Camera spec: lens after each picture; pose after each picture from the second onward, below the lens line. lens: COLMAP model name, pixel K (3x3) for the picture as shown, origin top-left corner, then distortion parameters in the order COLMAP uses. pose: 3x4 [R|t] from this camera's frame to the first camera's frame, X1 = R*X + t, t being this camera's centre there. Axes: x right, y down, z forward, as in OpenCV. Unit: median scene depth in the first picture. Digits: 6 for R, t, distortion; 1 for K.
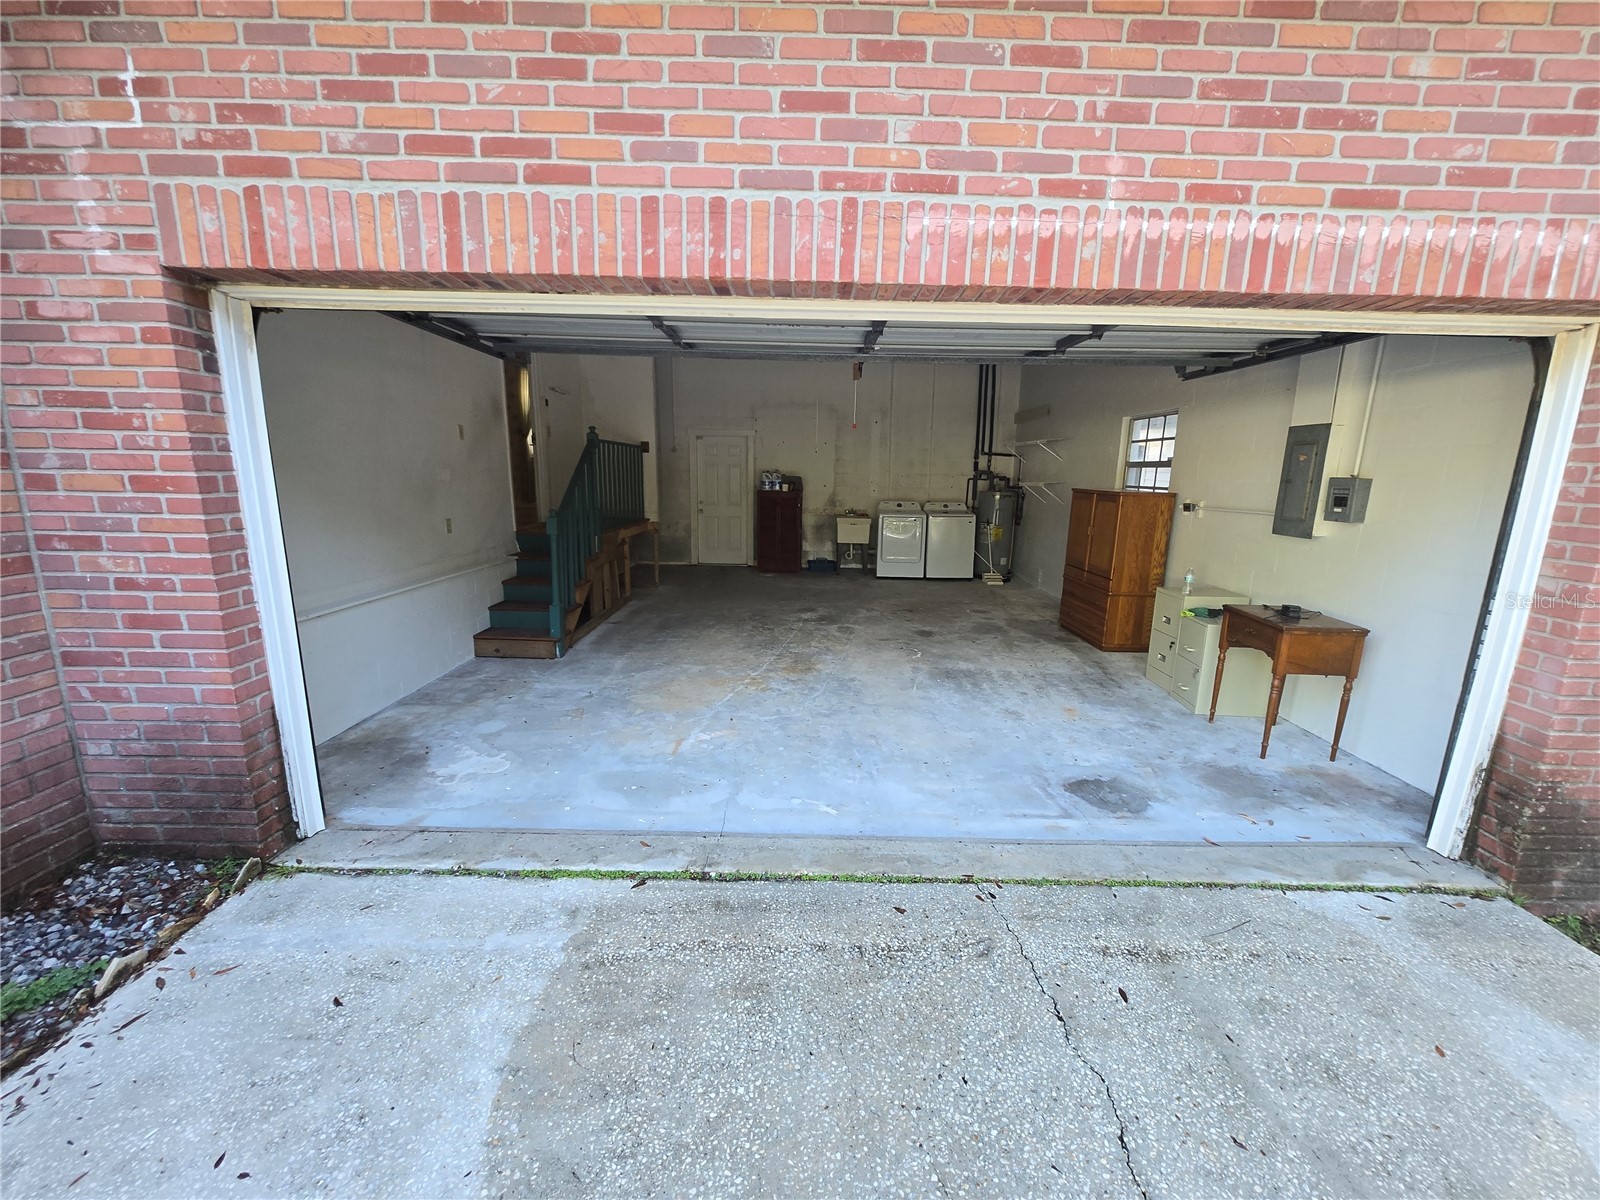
lens RADIAL K [[626.2, 0, 801.1], [0, 626.2, 592.3], [0, 0, 1]] dist [-0.007750, -0.001779]
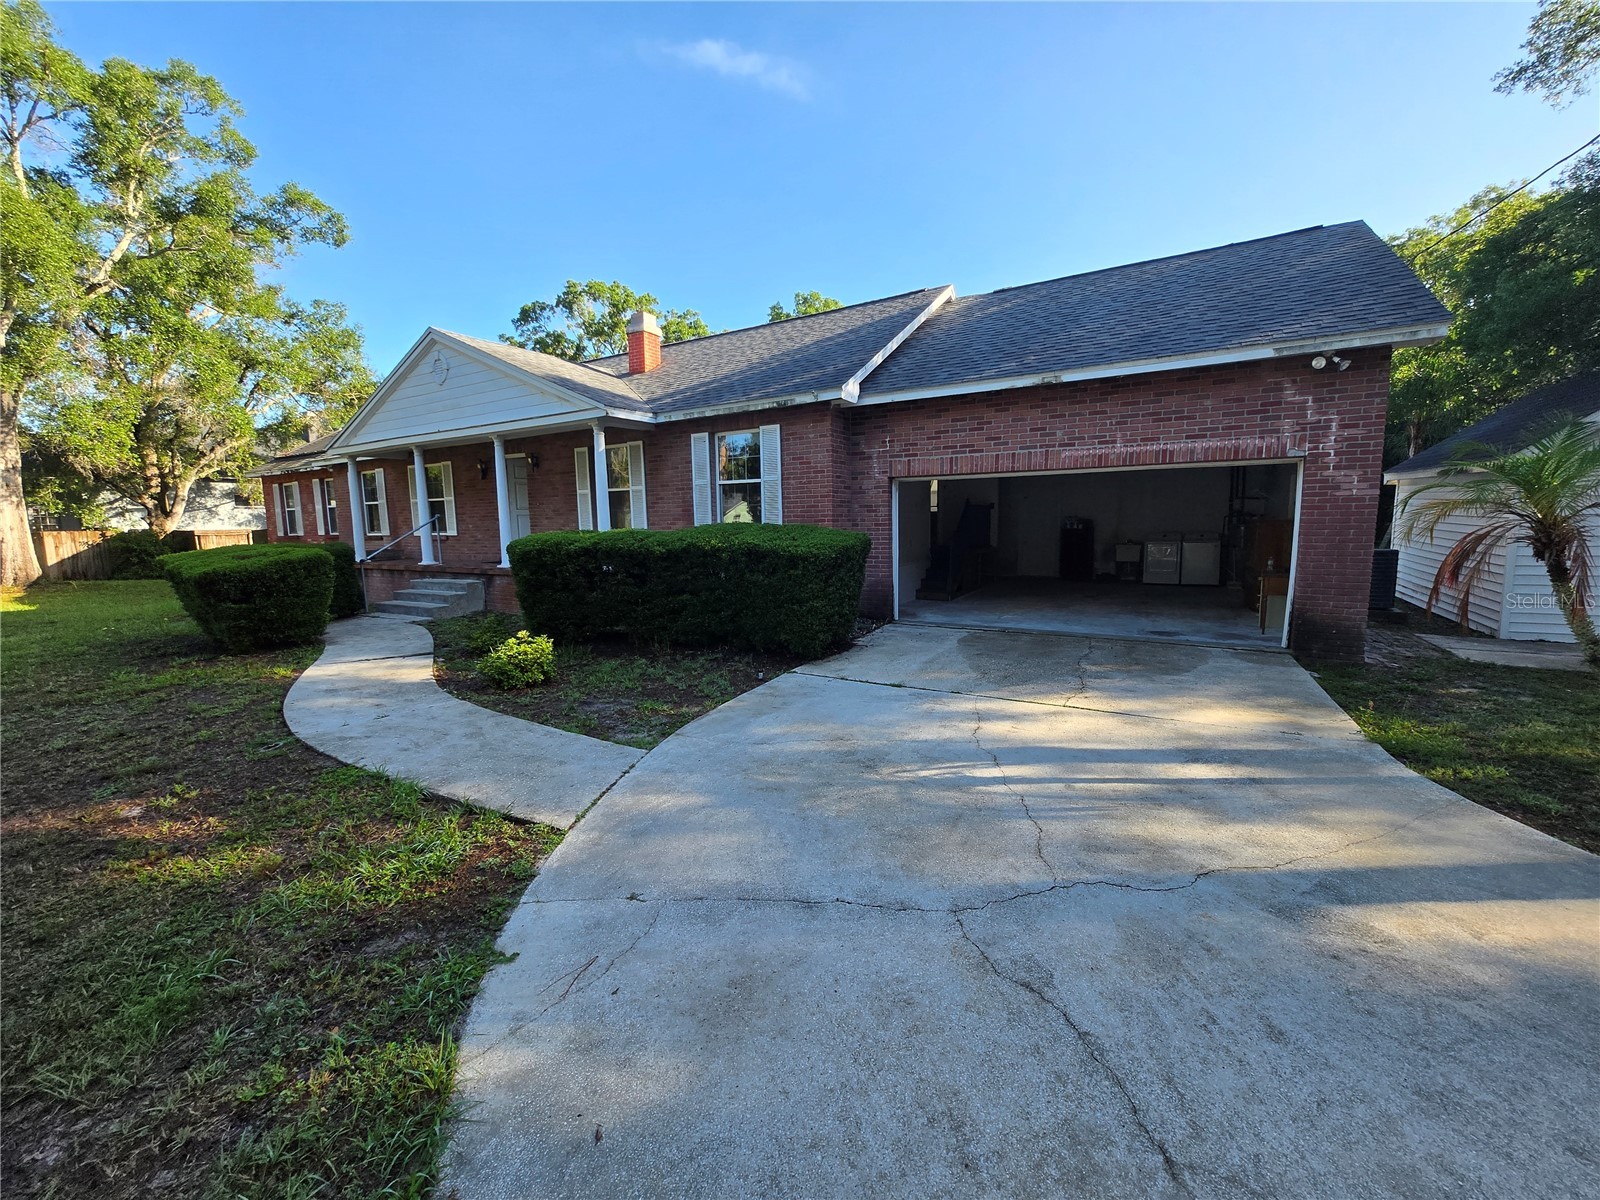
lens RADIAL K [[626.2, 0, 812.8], [0, 626.2, 596.6], [0, 0, 1]] dist [-0.007750, -0.001779]
pose [[0.871560, 0.025365, -0.489632, 0.754609], [-0.059632, 0.996731, -0.054512, 0.628445], [0.486648, 0.076709, 0.870224, -3.168278]]
